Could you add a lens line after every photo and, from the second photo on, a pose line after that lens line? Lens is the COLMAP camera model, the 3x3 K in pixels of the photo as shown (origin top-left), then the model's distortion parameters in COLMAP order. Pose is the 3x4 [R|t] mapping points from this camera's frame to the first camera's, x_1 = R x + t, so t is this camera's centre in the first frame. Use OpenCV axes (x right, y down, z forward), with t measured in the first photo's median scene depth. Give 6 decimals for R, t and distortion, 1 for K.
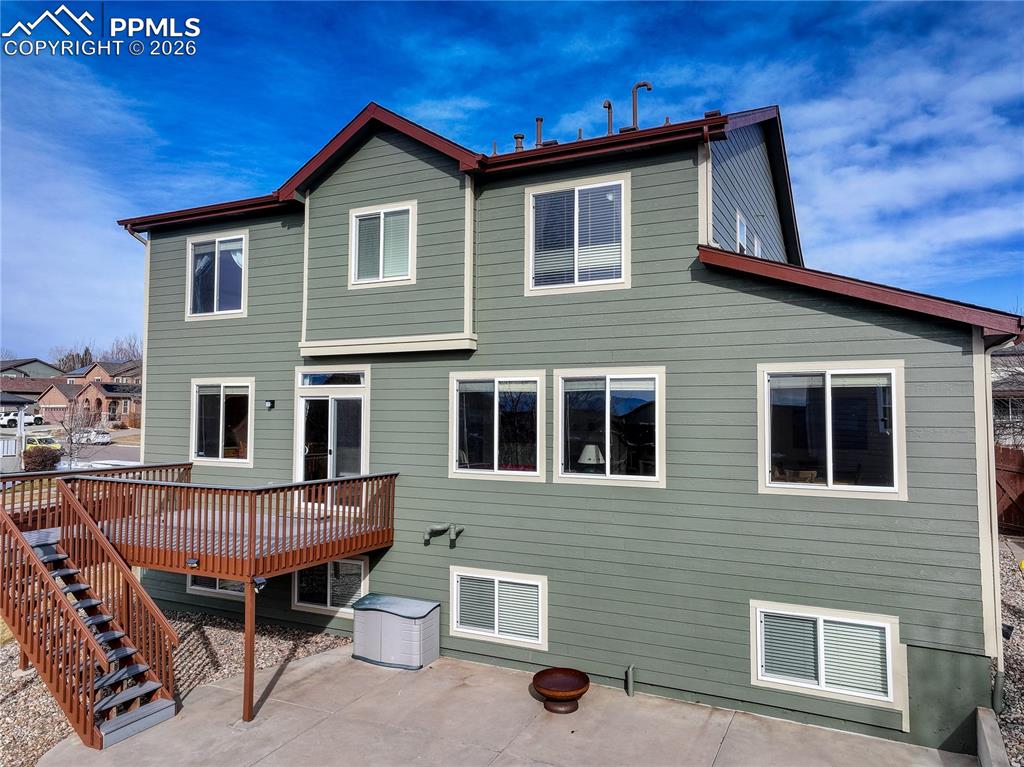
lens RADIAL K [[722.0, 0, 513.2], [0, 722.0, 350.1], [0, 0, 1]] dist [0.006087, 0.005085]
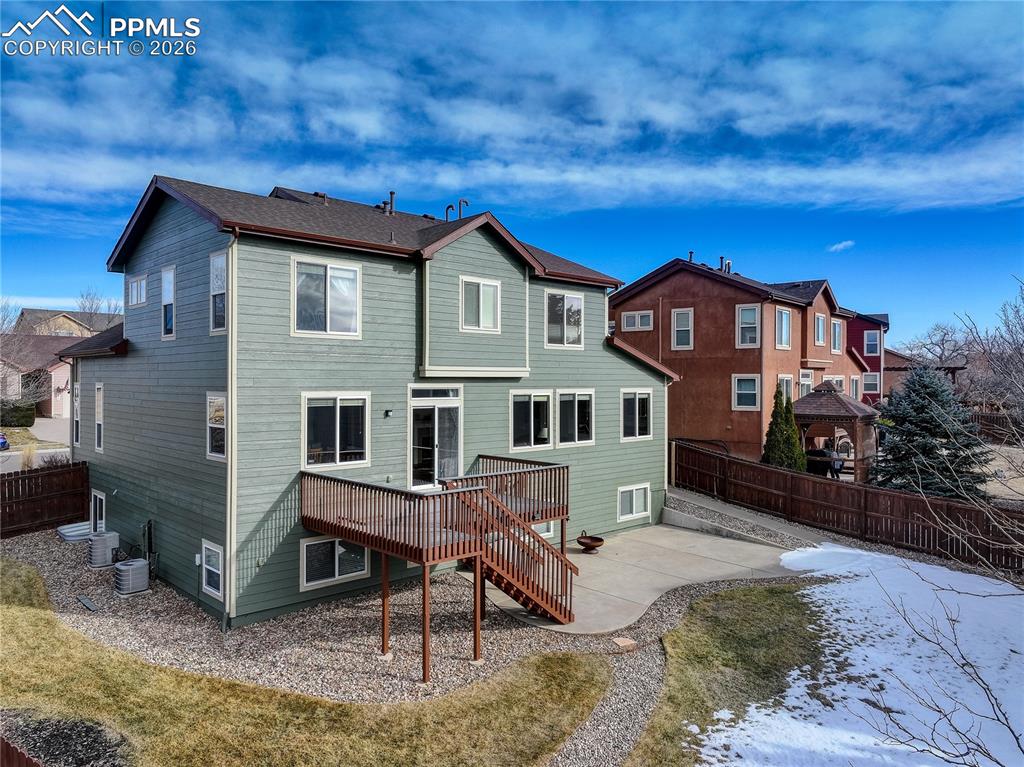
lens RADIAL K [[719.1, 0, 512.0], [0, 719.1, 383.5], [0, 0, 1]] dist [0.005822, 0.002542]
pose [[0.344436, 0.010736, 0.938749, -1.712935], [-0.052858, 0.998570, 0.007973, 0.003312], [-0.937321, -0.052367, 0.344511, 0.452422]]
